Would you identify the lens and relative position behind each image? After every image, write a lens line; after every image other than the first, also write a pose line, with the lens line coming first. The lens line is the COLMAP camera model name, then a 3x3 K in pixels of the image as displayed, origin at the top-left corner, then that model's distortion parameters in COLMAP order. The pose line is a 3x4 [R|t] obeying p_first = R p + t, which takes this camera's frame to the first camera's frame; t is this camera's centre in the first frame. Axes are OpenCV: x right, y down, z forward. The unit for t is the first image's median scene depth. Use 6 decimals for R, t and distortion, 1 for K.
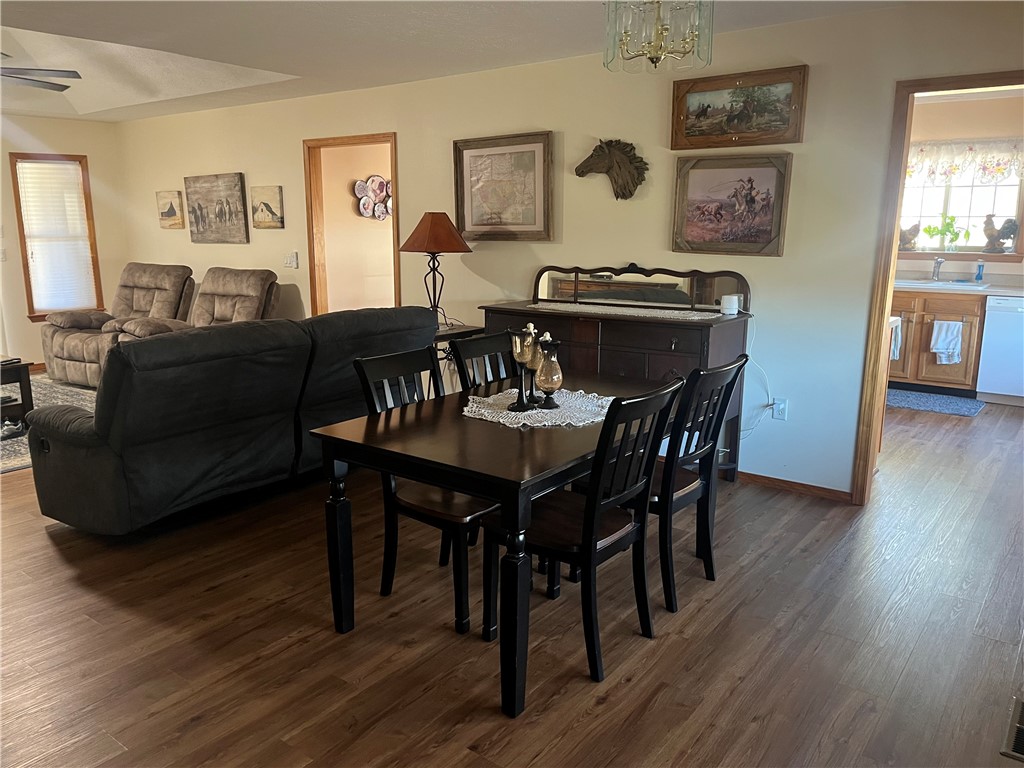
lens RADIAL K [[779.3, 0, 504.4], [0, 779.3, 384.9], [0, 0, 1]] dist [0.073702, -0.106860]
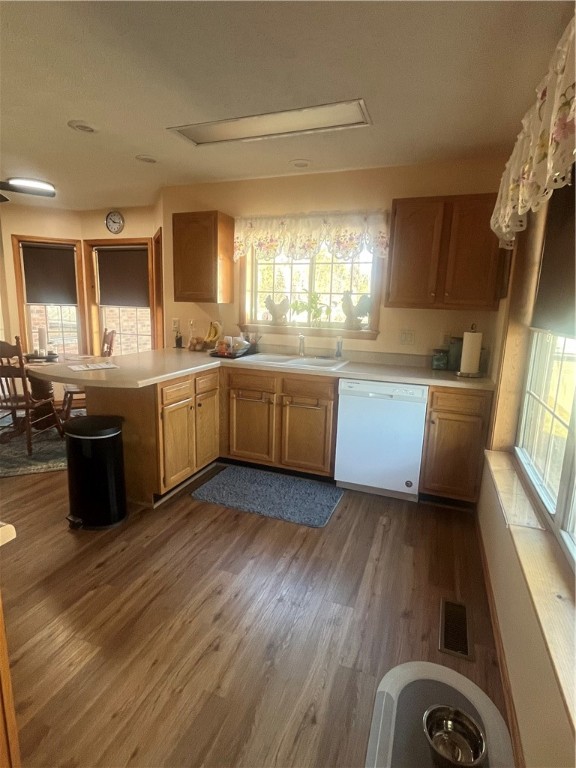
lens RADIAL K [[401.7, 0, 286.3], [0, 401.7, 380.2], [0, 0, 1]] dist [-0.001426, -0.000871]
pose [[0.957233, -0.027391, 0.288020, 0.514076], [0.030513, 0.999514, -0.006353, -0.134321], [-0.287706, 0.014870, 0.957603, 0.703363]]
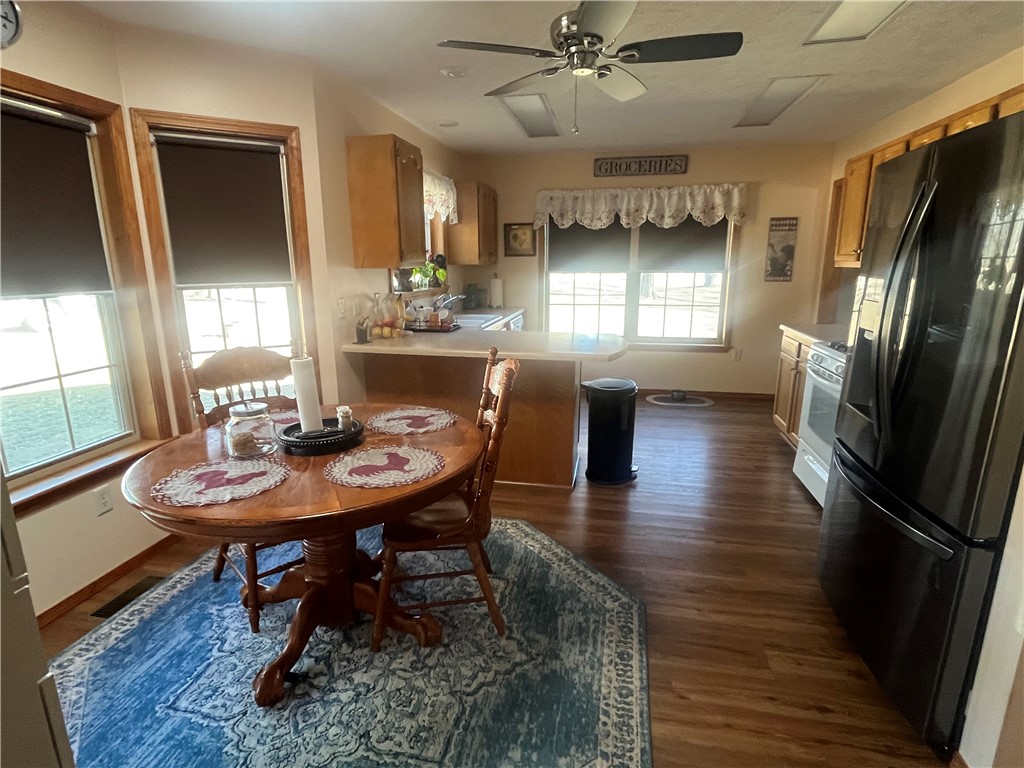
lens RADIAL K [[535.6, 0, 505.6], [0, 535.6, 388.6], [0, 0, 1]] dist [-0.001426, -0.000871]
pose [[-0.437216, -0.206522, 0.875323, -0.125292], [0.190723, 0.929849, 0.314651, -0.332256], [-0.878901, 0.304515, -0.367156, 1.632708]]
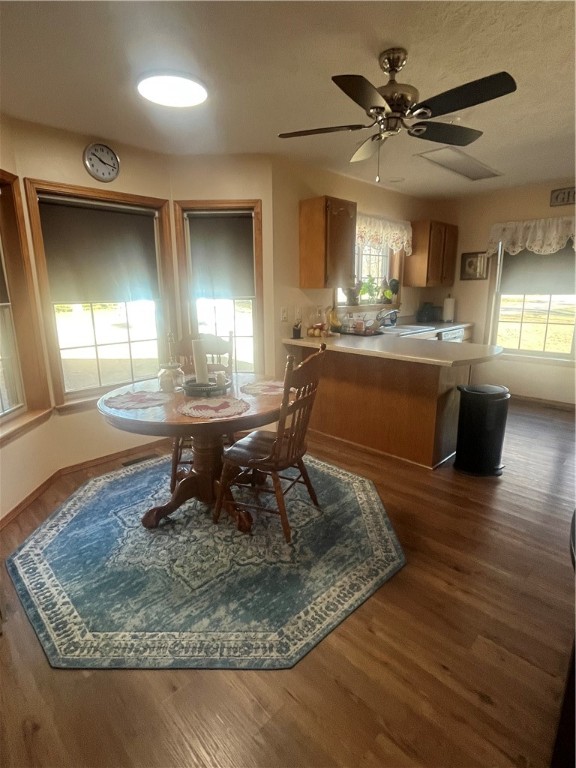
lens RADIAL K [[401.7, 0, 286.3], [0, 401.7, 380.2], [0, 0, 1]] dist [-0.001426, -0.000871]
pose [[0.131262, -0.222898, 0.965964, -0.191016], [0.211877, 0.958188, 0.192312, -0.283175], [-0.968441, 0.179422, 0.173000, 1.433659]]
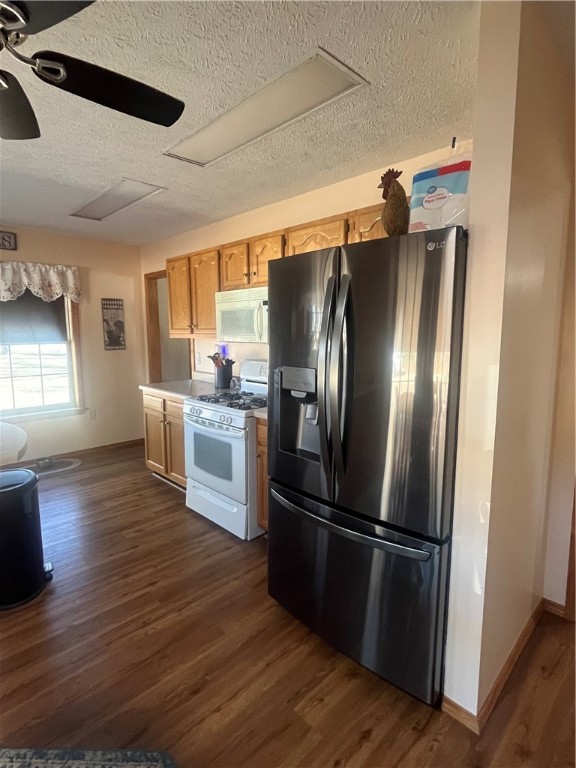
lens RADIAL K [[401.7, 0, 286.3], [0, 401.7, 380.2], [0, 0, 1]] dist [-0.001426, -0.000871]
pose [[-0.990431, -0.014252, 0.137274, 0.066083], [0.031033, 0.946184, 0.322138, -0.323072], [-0.134478, 0.323315, -0.936687, 1.581207]]
